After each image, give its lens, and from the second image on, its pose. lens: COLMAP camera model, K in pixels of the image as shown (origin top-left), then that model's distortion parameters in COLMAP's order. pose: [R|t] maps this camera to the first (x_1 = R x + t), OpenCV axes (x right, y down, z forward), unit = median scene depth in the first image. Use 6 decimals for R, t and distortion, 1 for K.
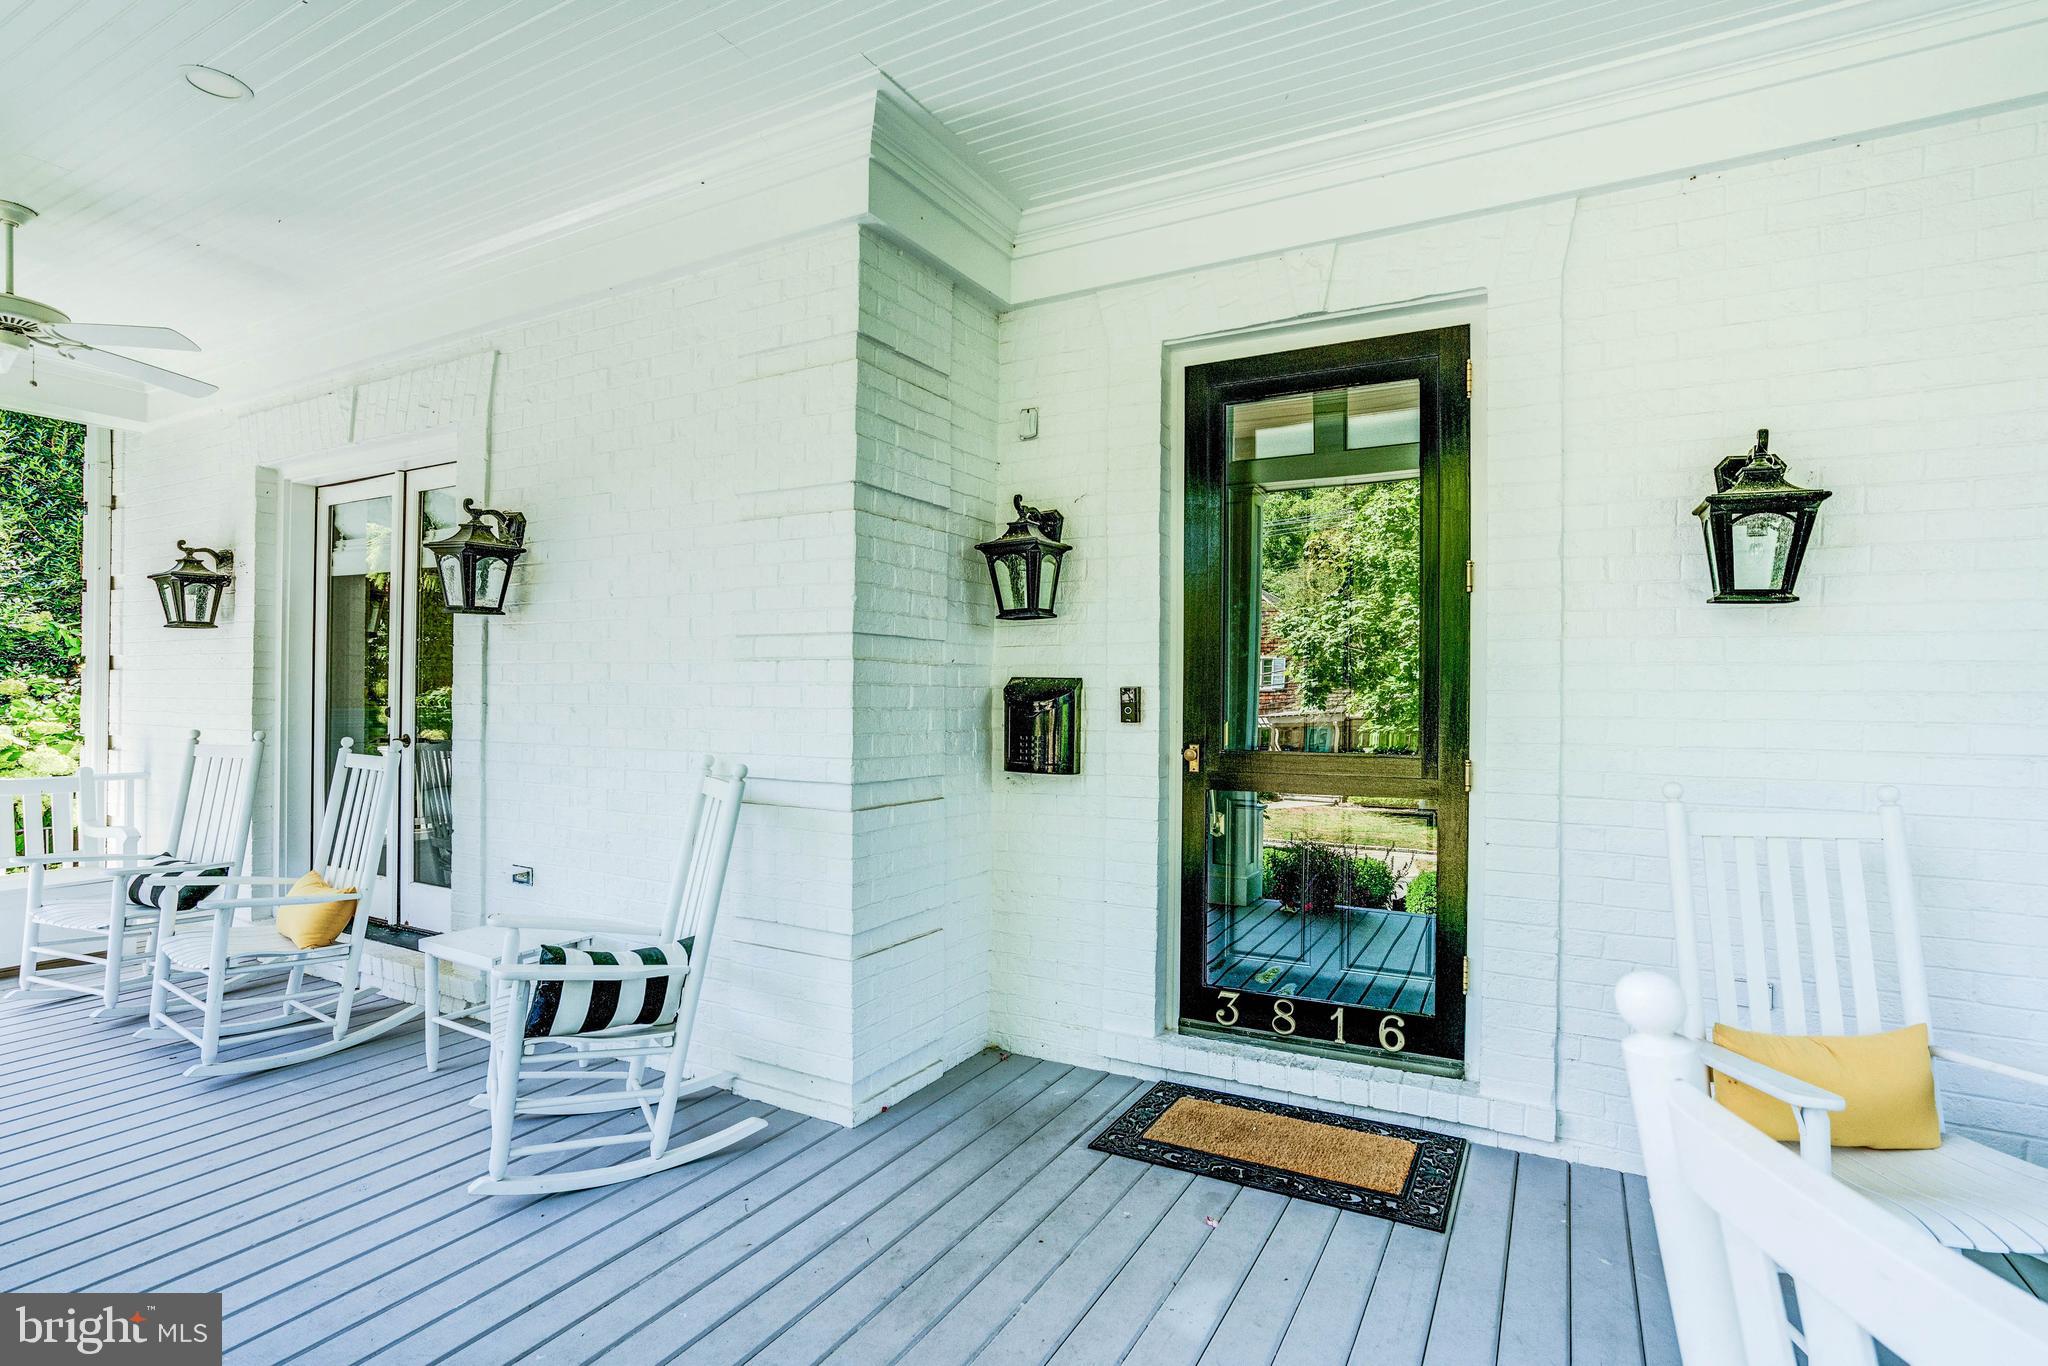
lens RADIAL K [[1003.7, 0, 1043.5], [0, 1003.7, 690.8], [0, 0, 1]] dist [-0.037409, 0.023071]
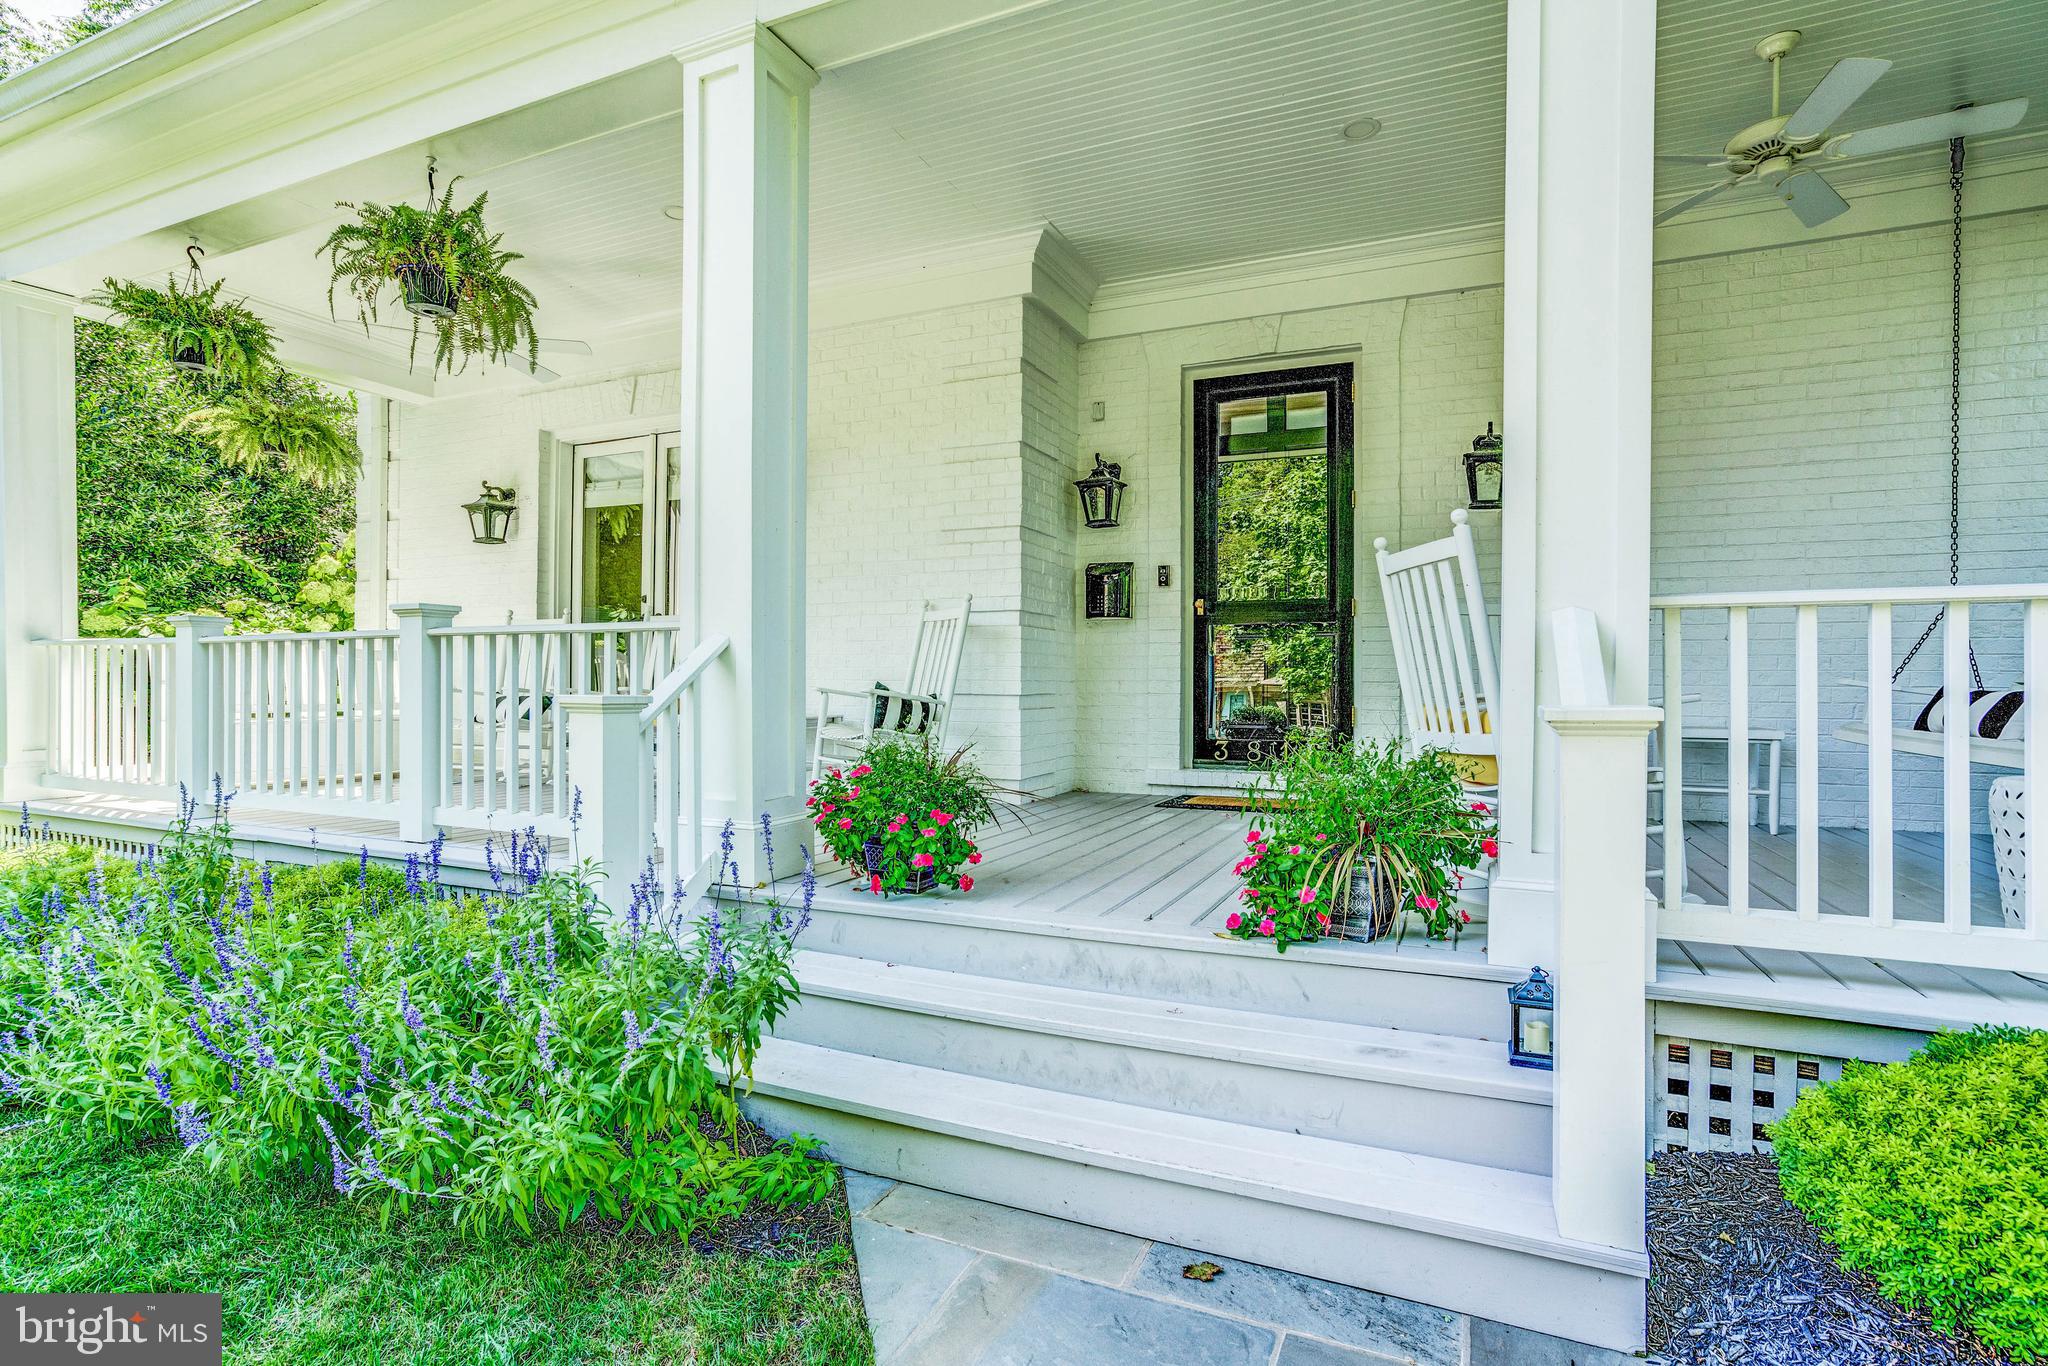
lens RADIAL K [[953.9, 0, 1063.1], [0, 953.9, 667.1], [0, 0, 1]] dist [-0.008865, 0.002625]
pose [[0.995375, -0.004829, 0.095939, -0.249212], [0.005368, 0.999971, -0.005352, 0.182800], [-0.095911, 0.005843, 0.995373, -0.627064]]
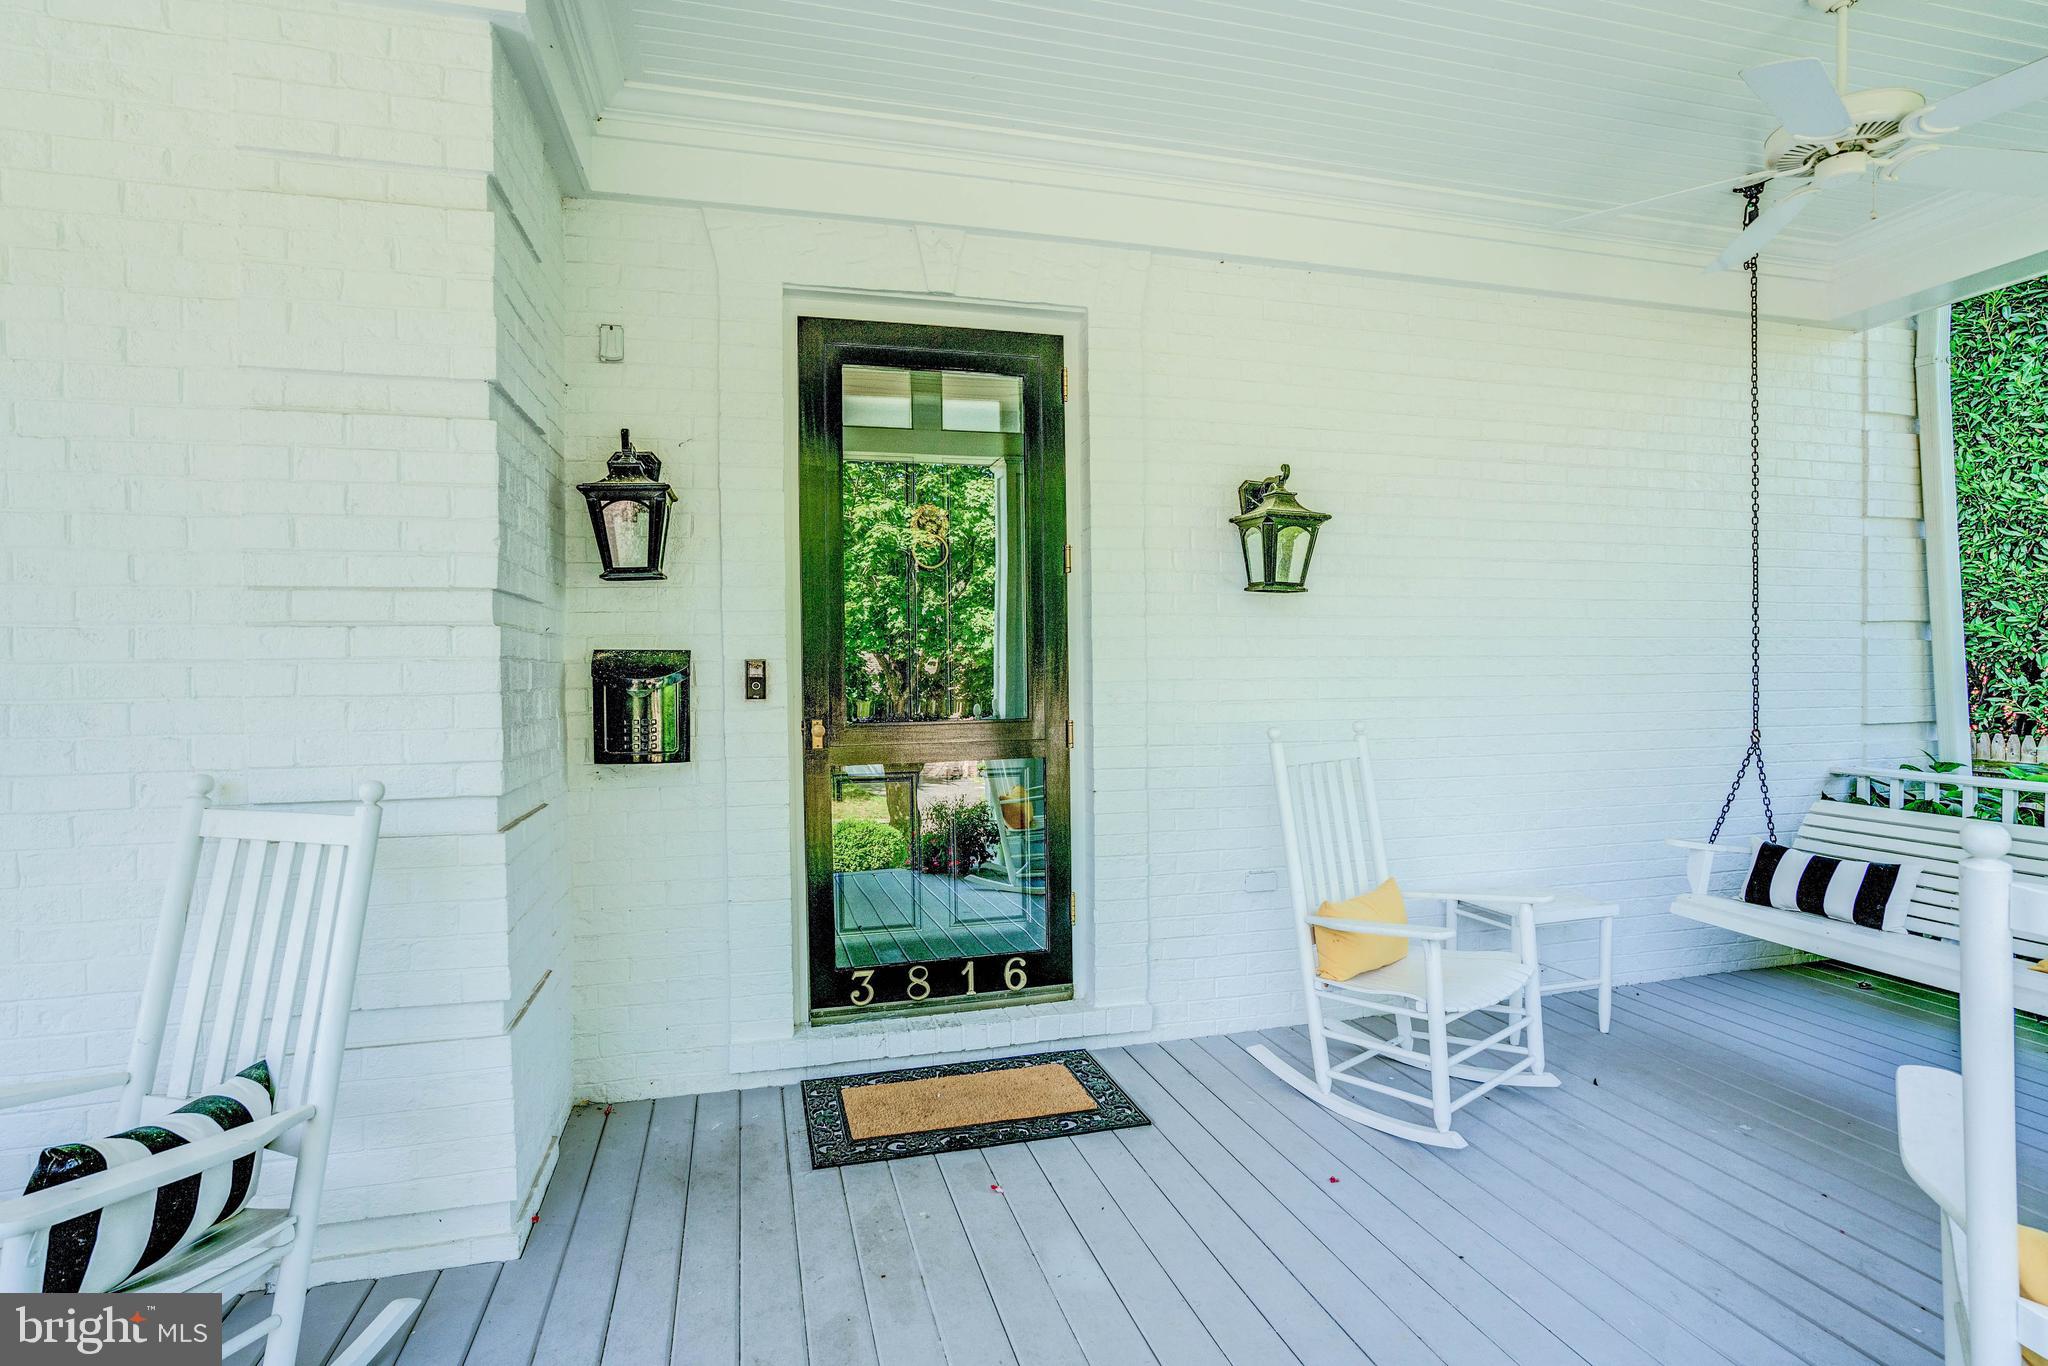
lens RADIAL K [[1003.7, 0, 1004.3], [0, 1003.7, 678.7], [0, 0, 1]] dist [-0.037409, 0.023071]
pose [[0.732371, -0.023886, 0.680487, -0.373147], [0.012096, 0.999683, 0.022071, -0.004206], [-0.680798, -0.007933, 0.732428, 0.192880]]
